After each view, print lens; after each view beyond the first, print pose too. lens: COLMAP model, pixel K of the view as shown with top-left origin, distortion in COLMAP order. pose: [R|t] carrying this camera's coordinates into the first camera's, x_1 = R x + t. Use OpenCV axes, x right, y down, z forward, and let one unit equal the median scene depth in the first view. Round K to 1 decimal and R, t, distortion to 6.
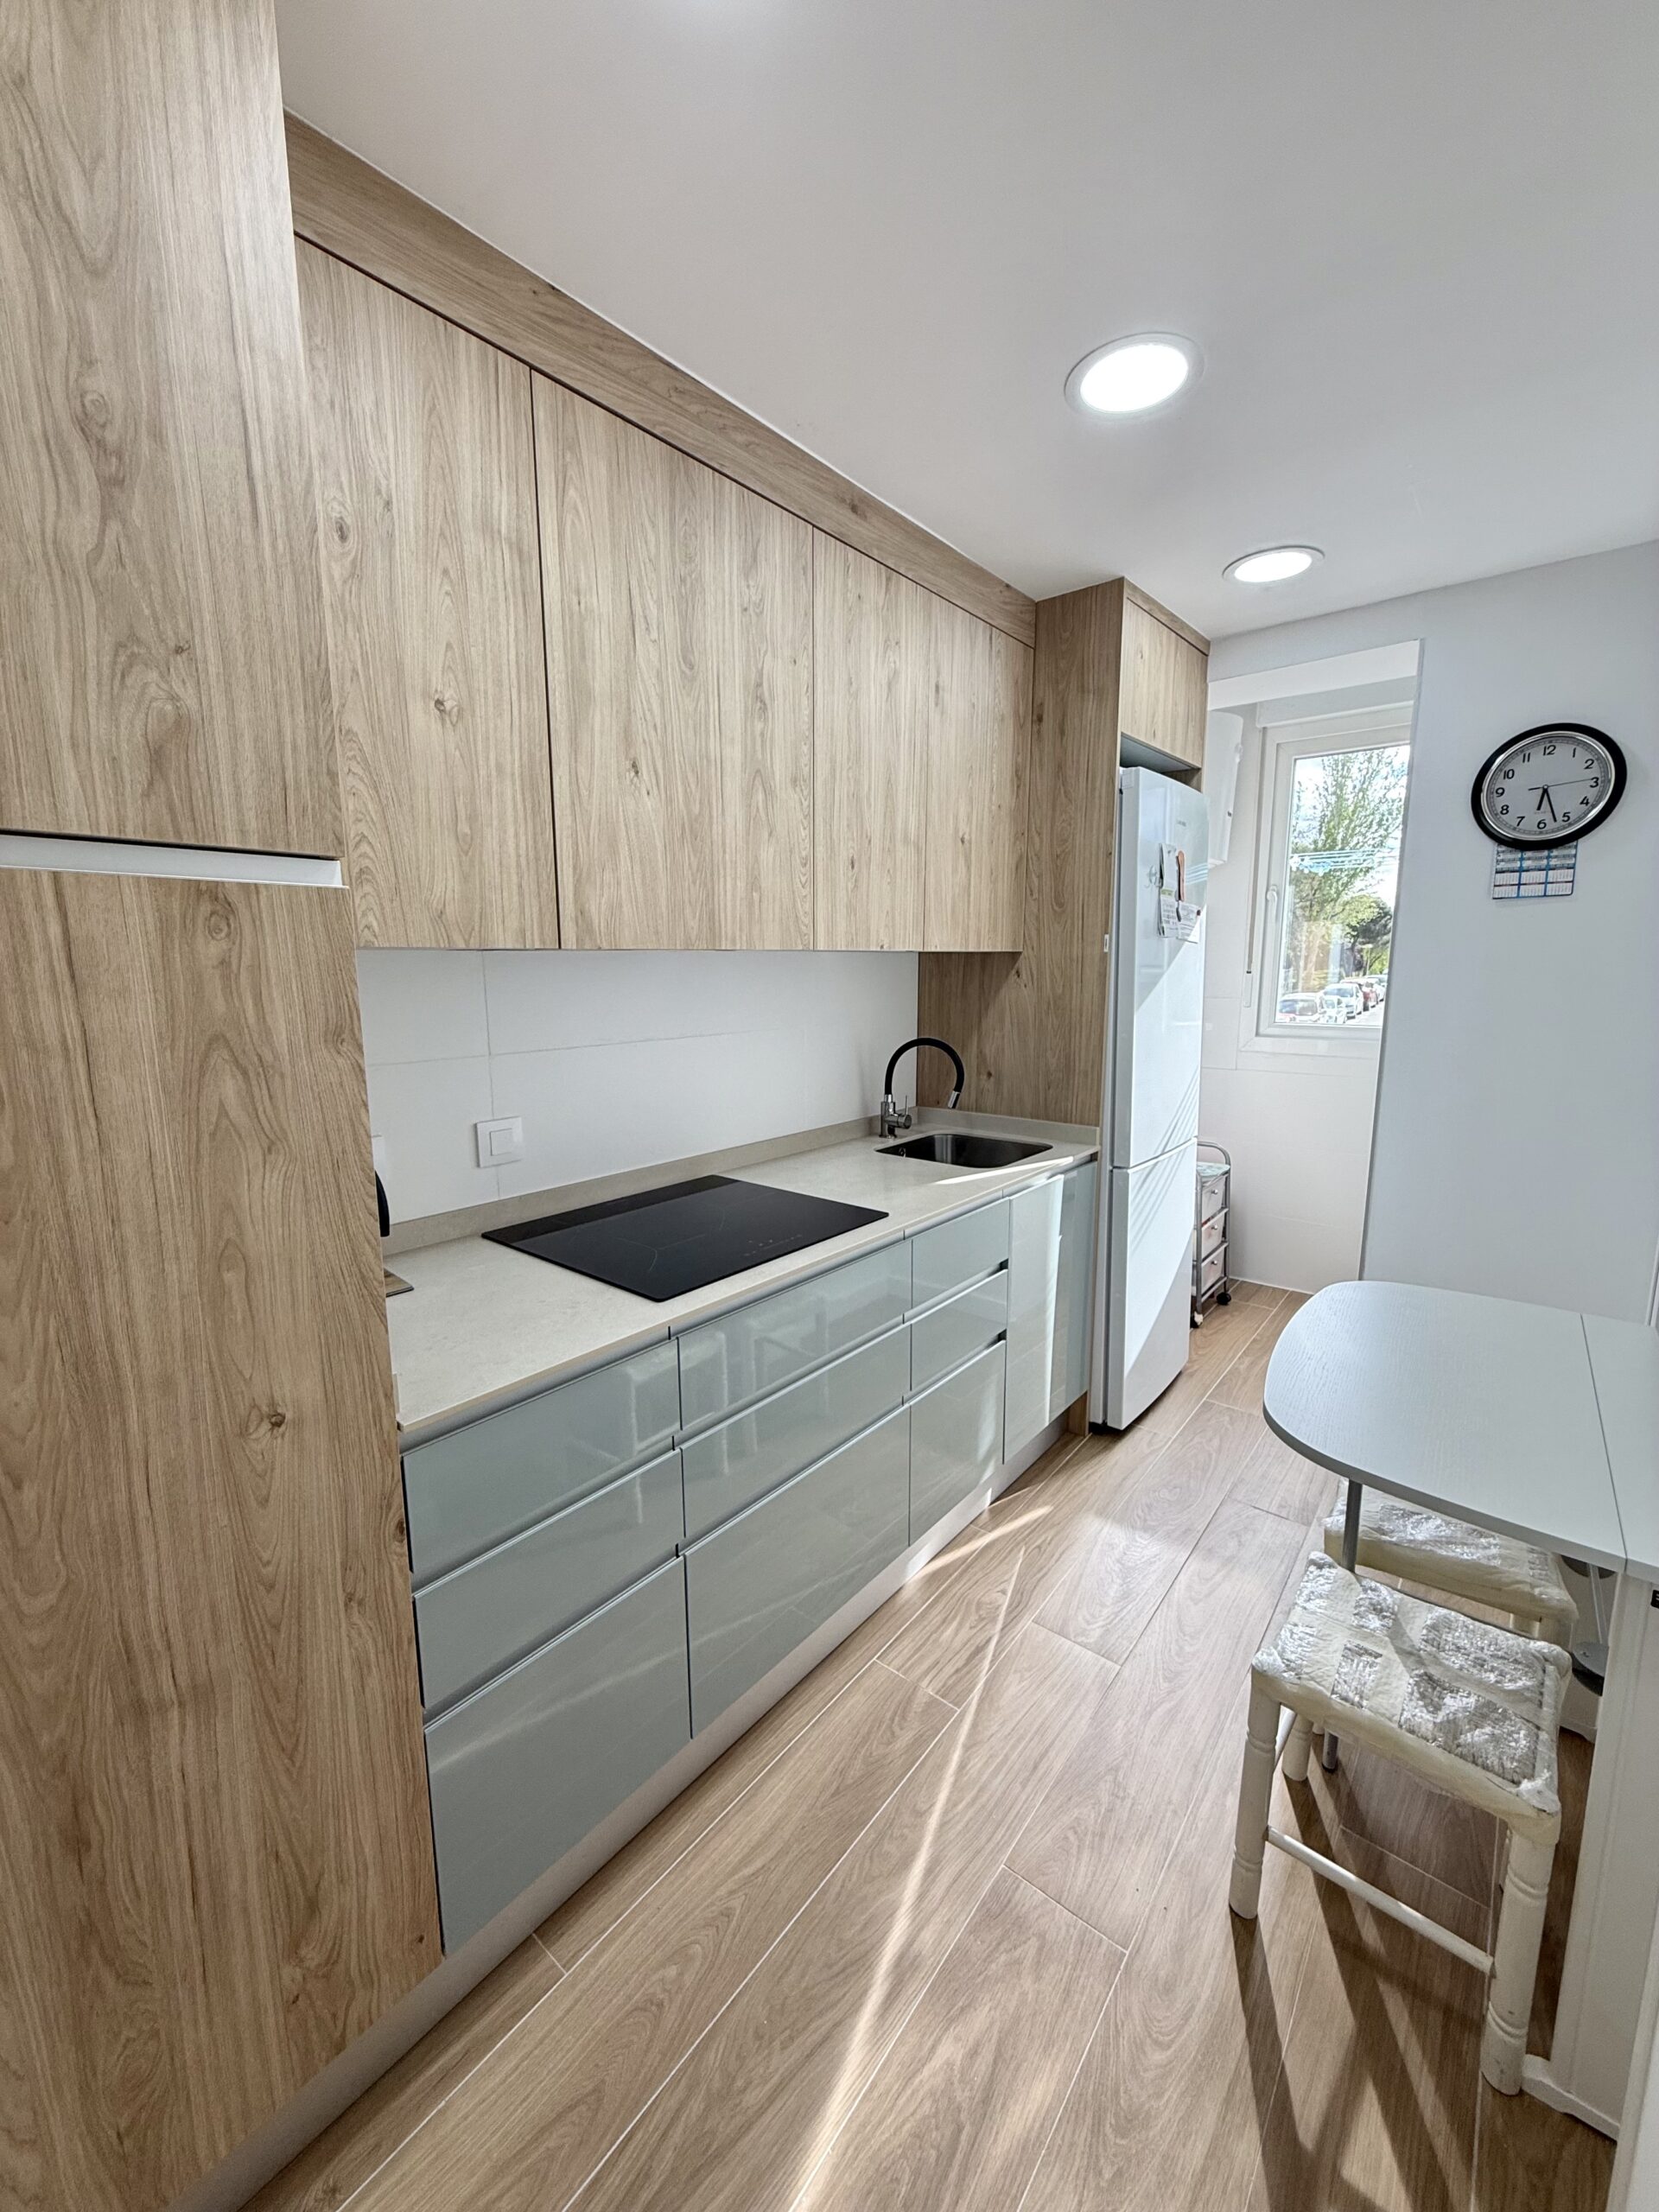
lens RADIAL K [[883.8, 0, 828.0], [0, 883.8, 1101.2], [0, 0, 1]] dist [-0.000710, 0.000260]
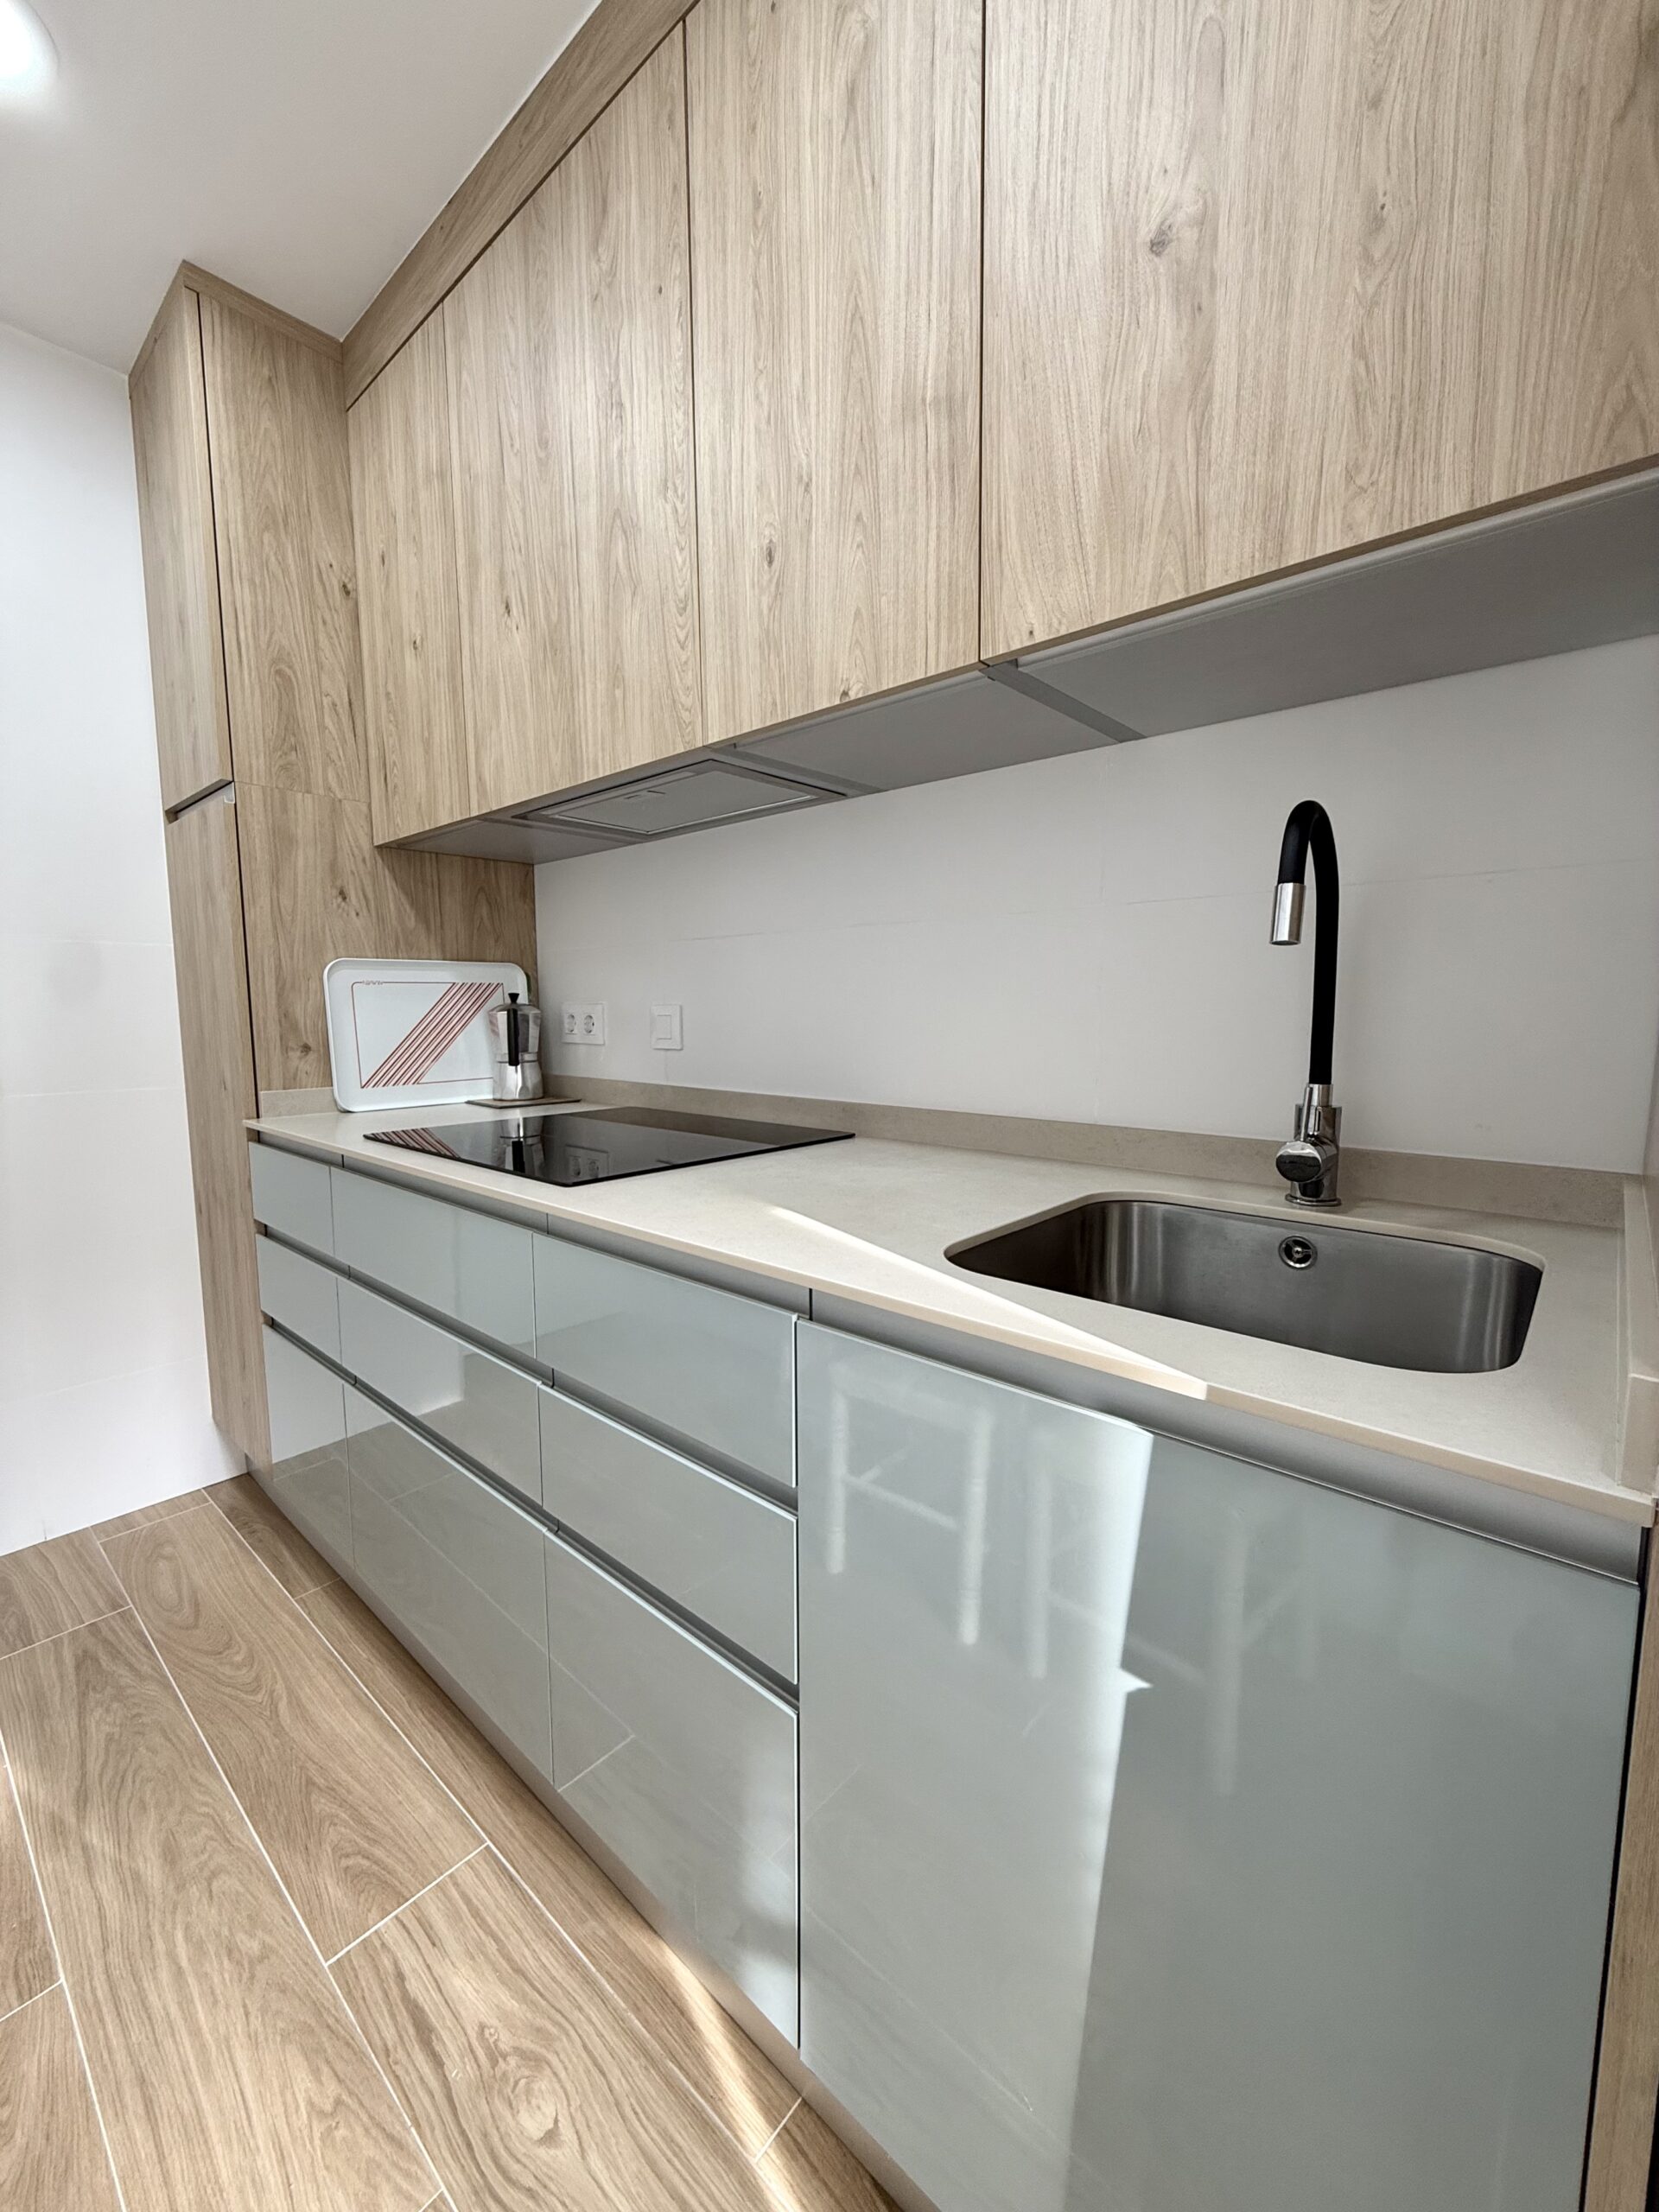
lens RADIAL K [[883.8, 0, 828.0], [0, 883.8, 1101.2], [0, 0, 1]] dist [-0.000710, 0.000260]
pose [[-0.035784, 0.112063, -0.993057, 0.857006], [-0.154607, 0.981109, 0.116286, -0.023884], [0.987328, 0.157694, -0.017782, 1.601440]]
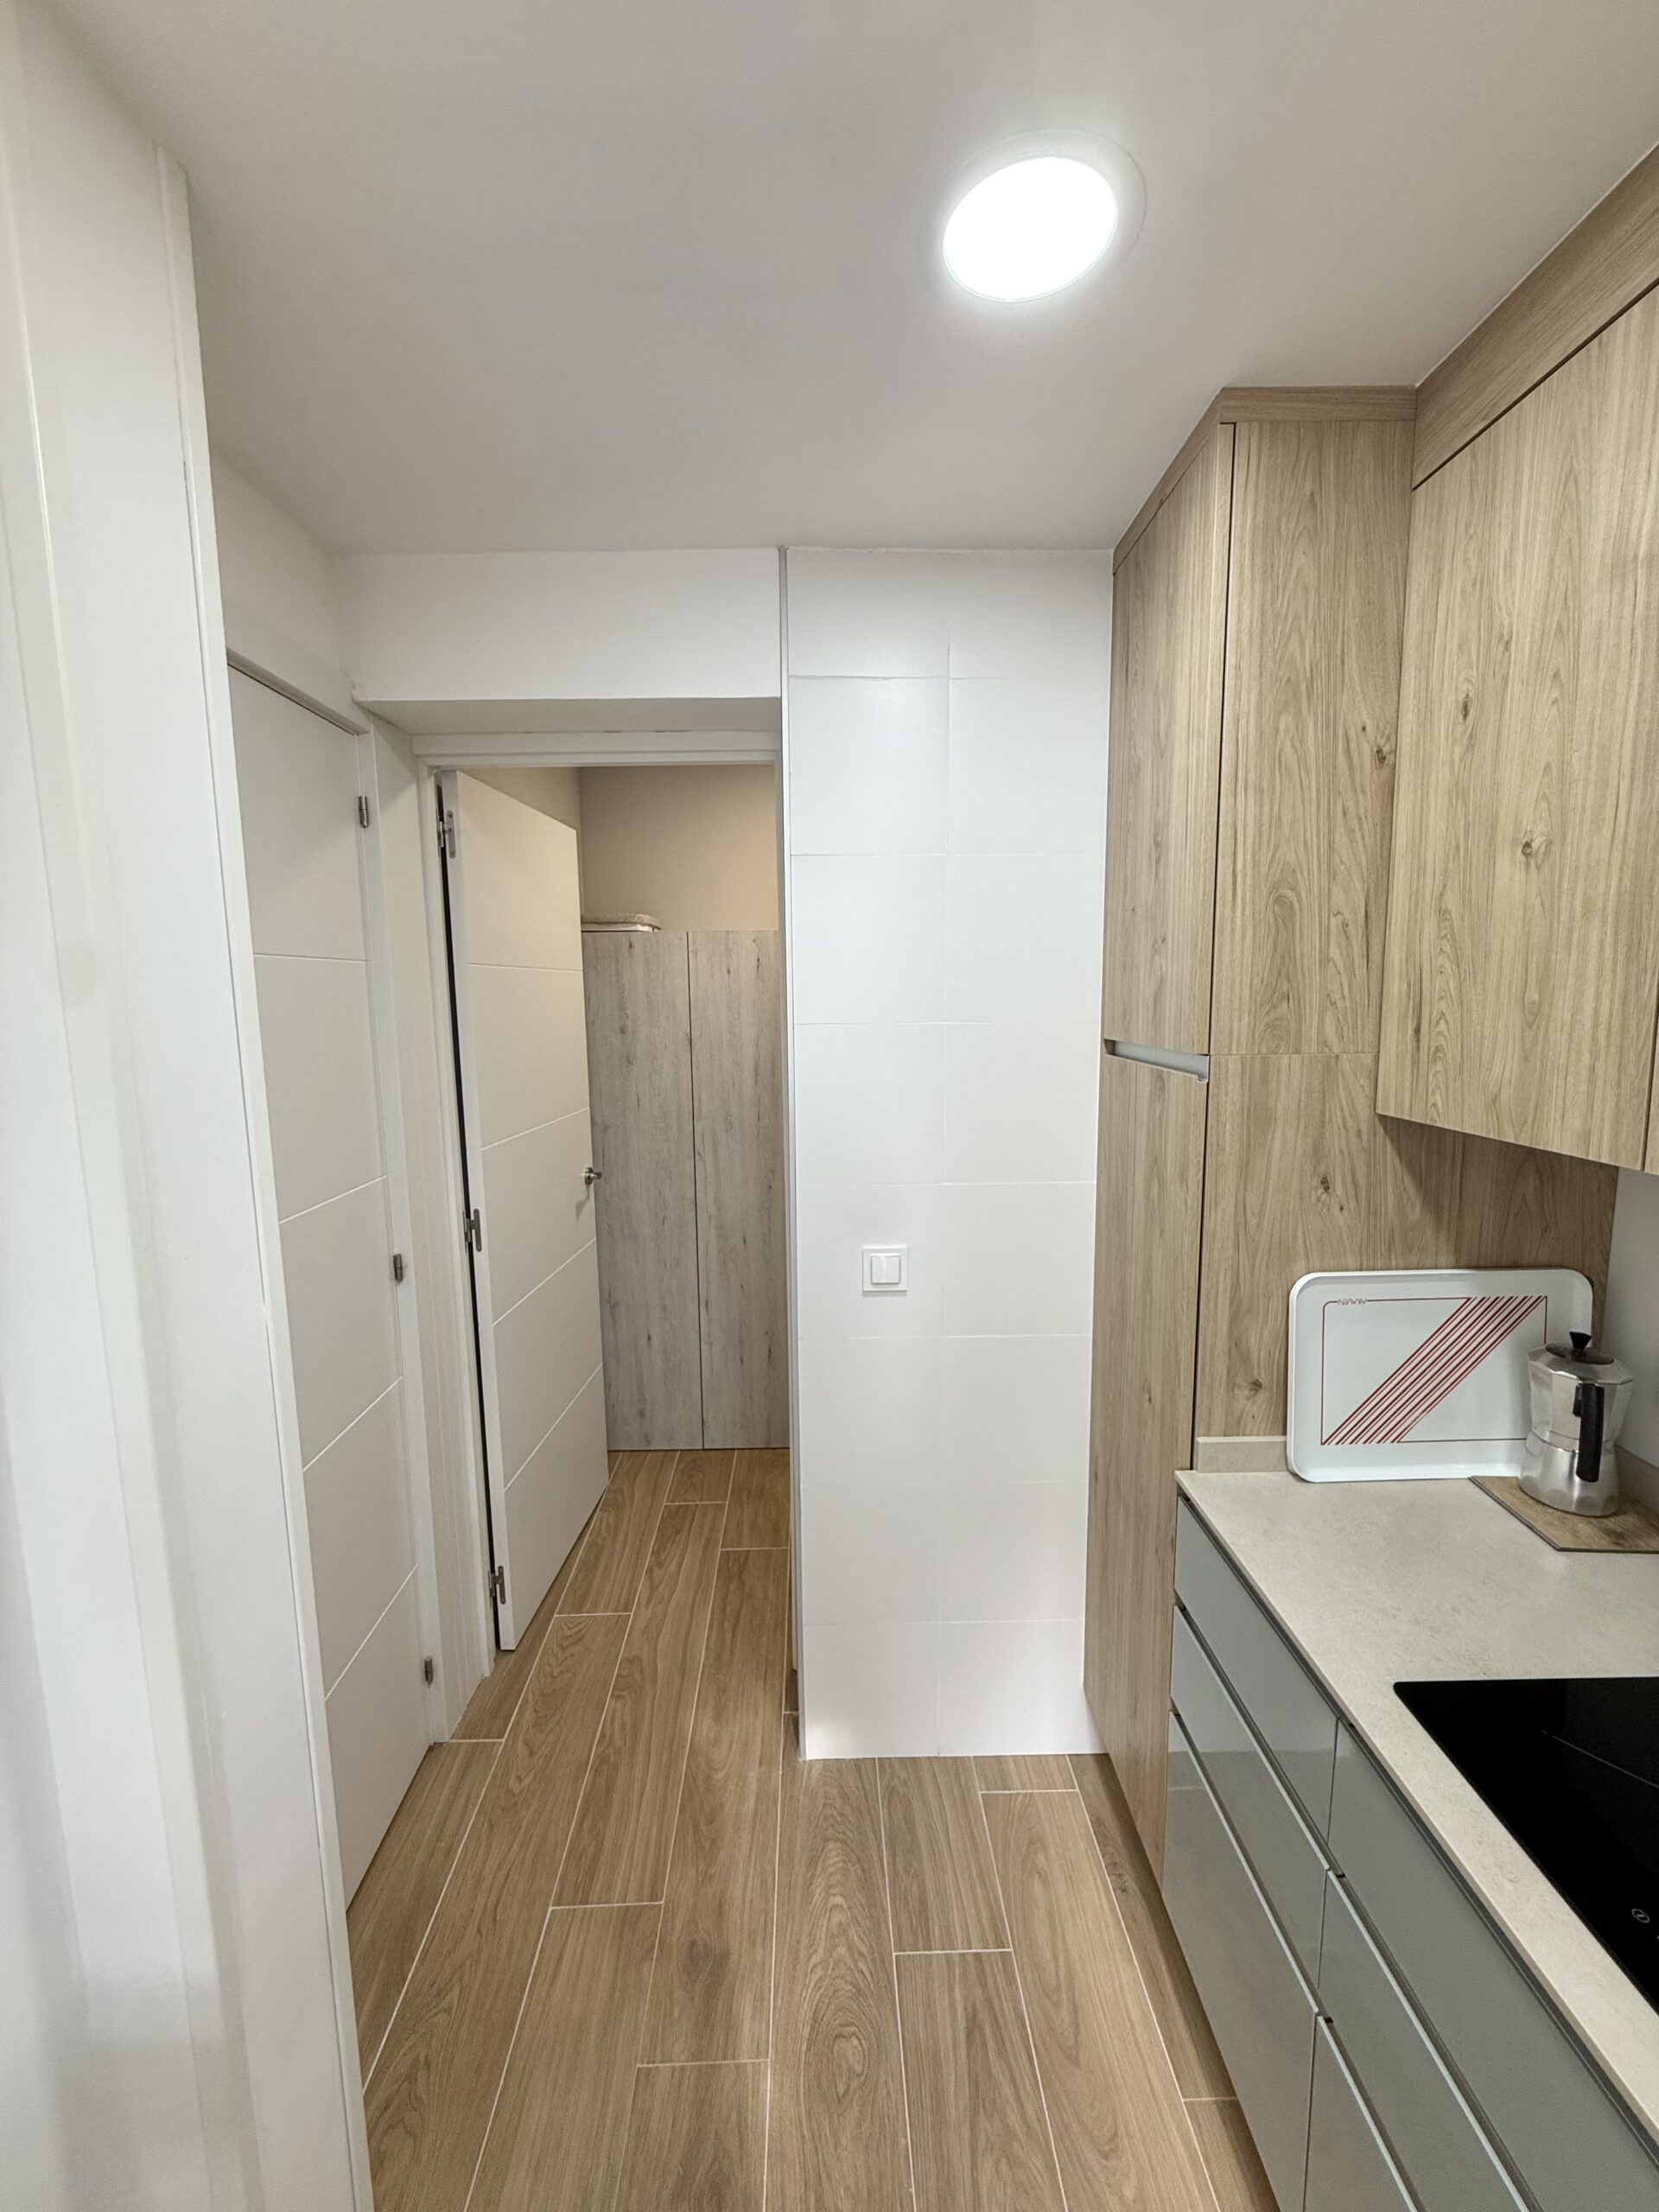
lens RADIAL K [[883.8, 0, 828.0], [0, 883.8, 1101.2], [0, 0, 1]] dist [-0.000710, 0.000260]
pose [[-0.764610, 0.094788, -0.637485, 0.536591], [-0.085746, 0.965371, 0.246387, -0.339316], [0.638764, 0.243051, -0.730004, 1.135939]]
